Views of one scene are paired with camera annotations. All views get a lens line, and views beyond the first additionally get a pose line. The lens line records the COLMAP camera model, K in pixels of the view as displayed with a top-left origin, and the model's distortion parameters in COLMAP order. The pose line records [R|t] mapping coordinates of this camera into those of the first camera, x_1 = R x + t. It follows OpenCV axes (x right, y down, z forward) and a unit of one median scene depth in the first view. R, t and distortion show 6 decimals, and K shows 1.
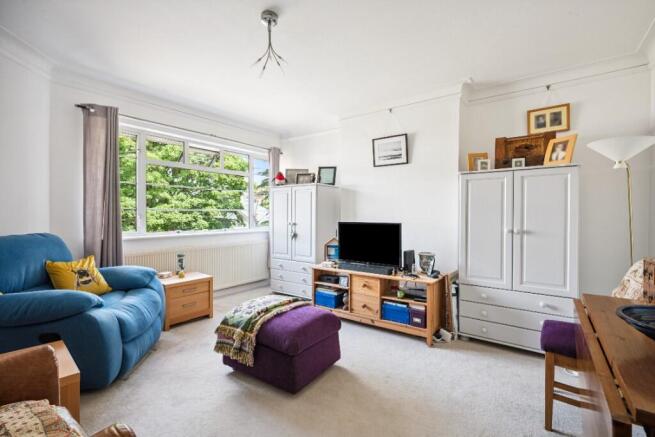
lens RADIAL K [[300.0, 0, 330.7], [0, 300.0, 218.0], [0, 0, 1]] dist [0.001697, -0.000324]
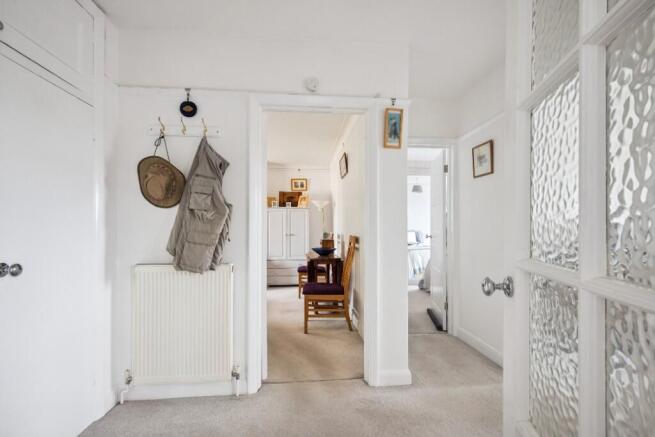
lens RADIAL K [[300.0, 0, 328.2], [0, 300.0, 223.7], [0, 0, 1]] dist [0.001697, -0.000324]
pose [[0.751310, 0.002165, 0.659946, -0.612876], [0.008372, 0.999883, -0.012812, -0.006934], [-0.659897, 0.015151, 0.751204, -0.852664]]
